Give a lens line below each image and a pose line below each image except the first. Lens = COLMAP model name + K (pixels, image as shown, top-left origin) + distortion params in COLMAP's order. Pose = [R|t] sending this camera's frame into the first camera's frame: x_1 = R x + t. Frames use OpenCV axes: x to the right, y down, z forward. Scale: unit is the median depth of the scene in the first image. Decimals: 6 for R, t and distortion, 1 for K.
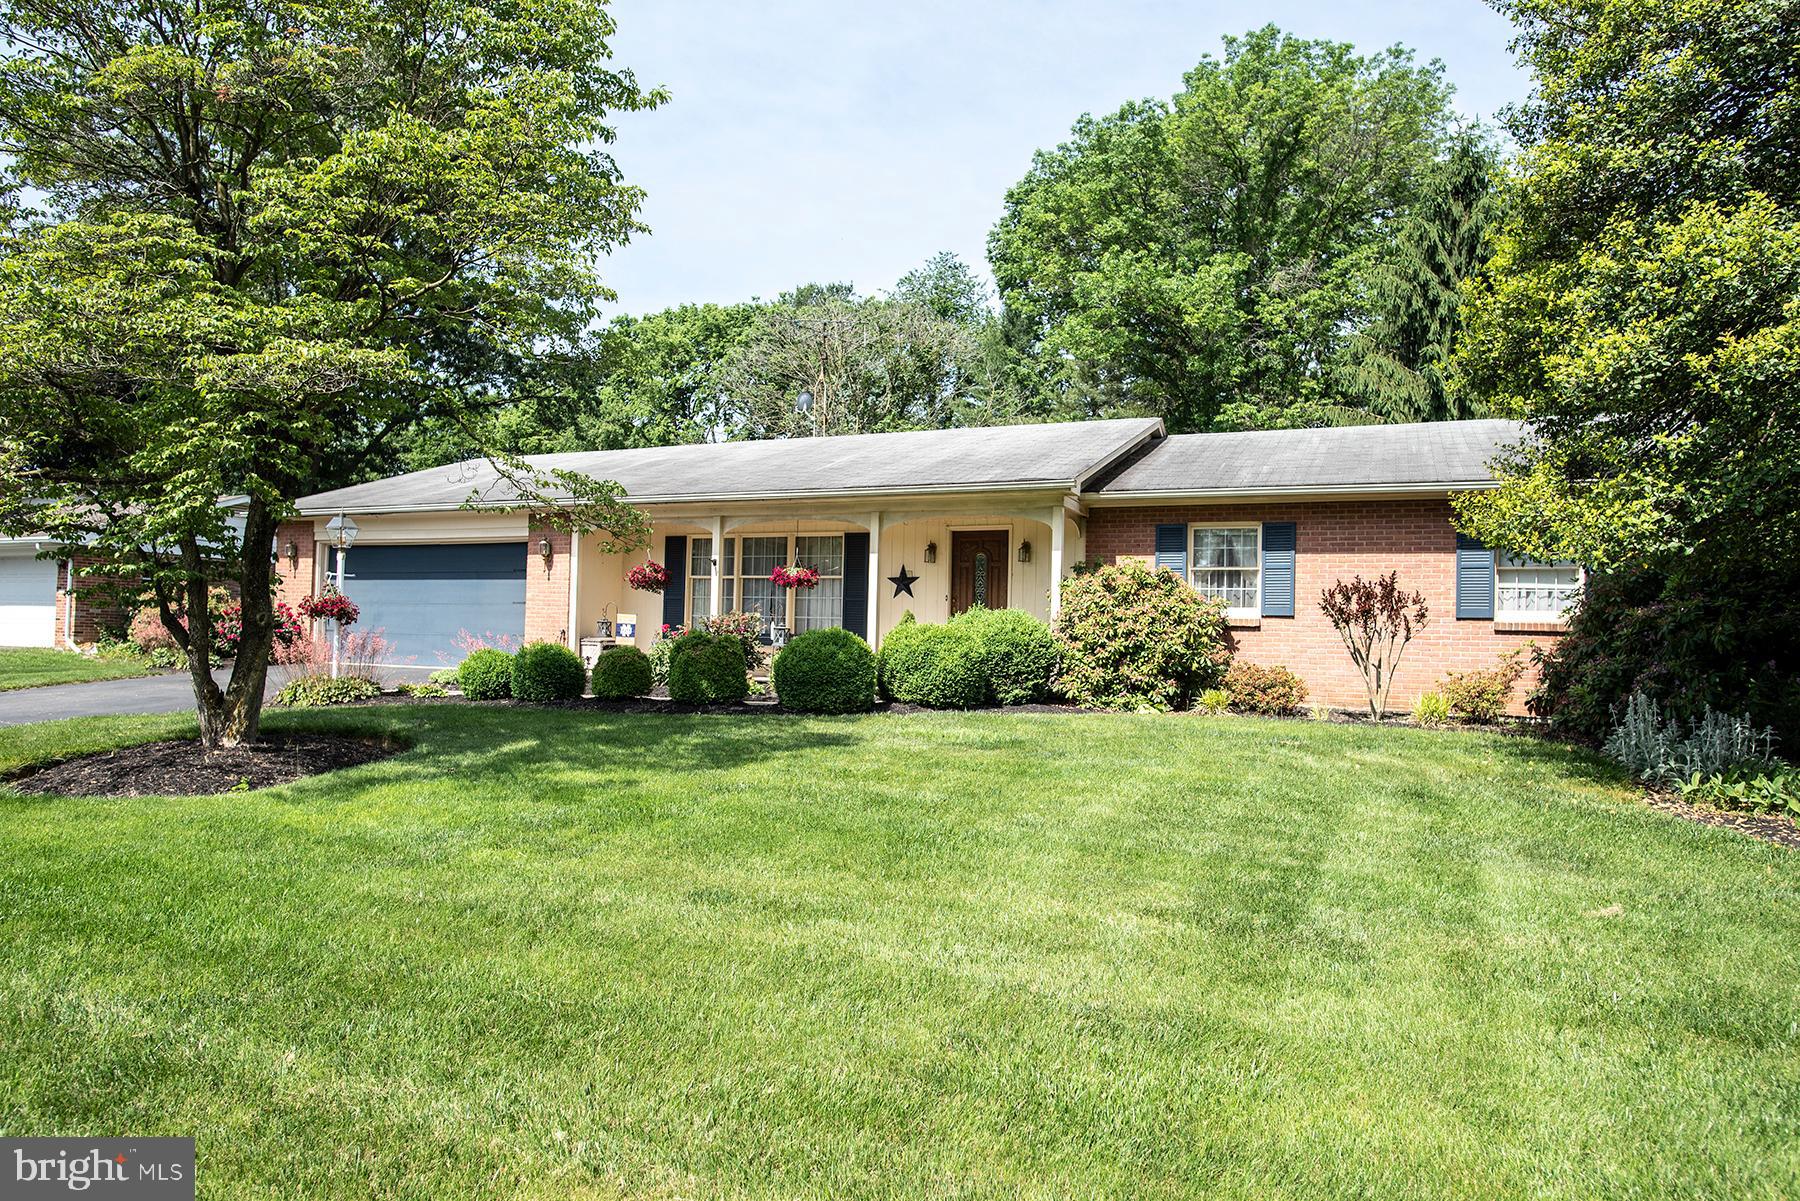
lens RADIAL K [[1057.3, 0, 903.1], [0, 1057.3, 566.5], [0, 0, 1]] dist [-0.017526, 0.000345]
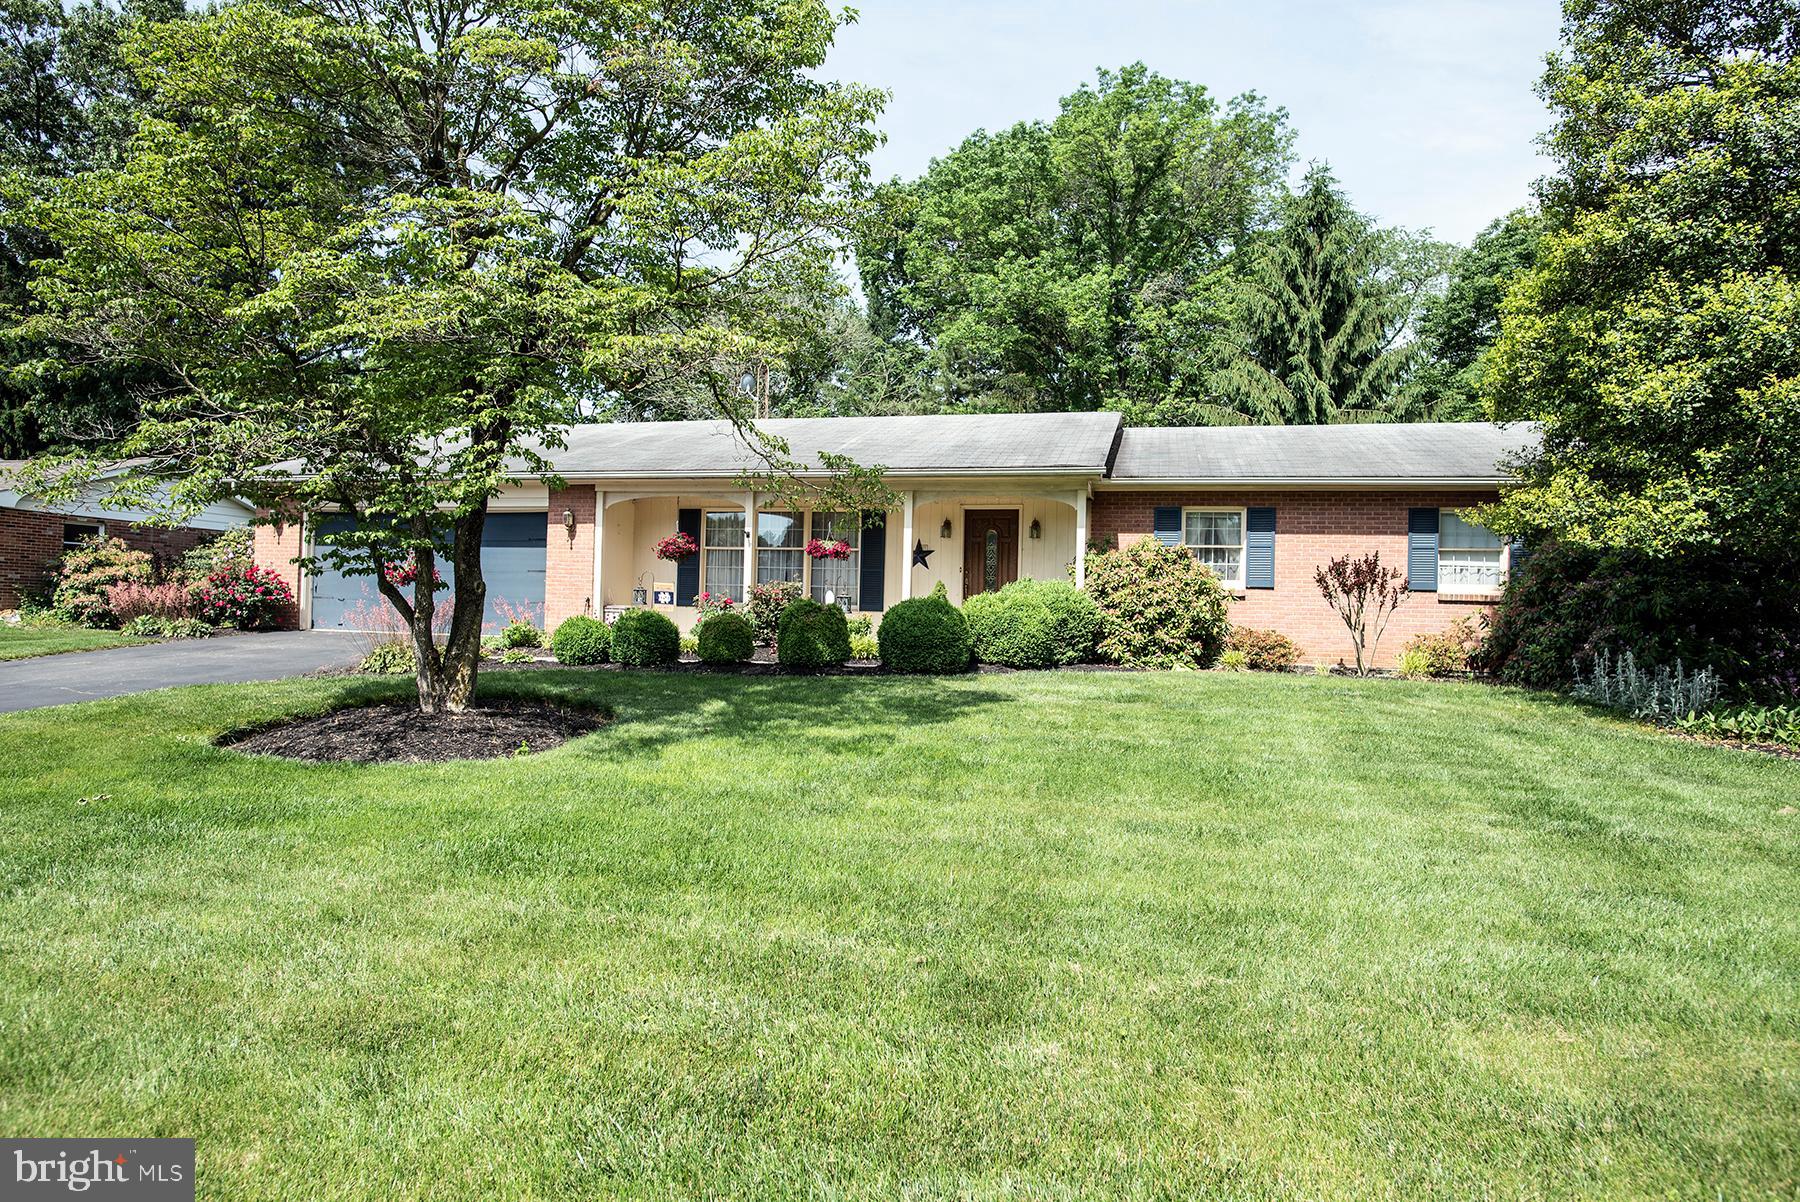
lens RADIAL K [[986.9, 0, 899.5], [0, 986.9, 549.2], [0, 0, 1]] dist [-0.019680, -0.000219]
pose [[0.986030, 0.011066, 0.166199, -0.206923], [-0.012913, 0.999866, 0.010039, -0.001293], [-0.166065, -0.012044, 0.986041, -0.009668]]
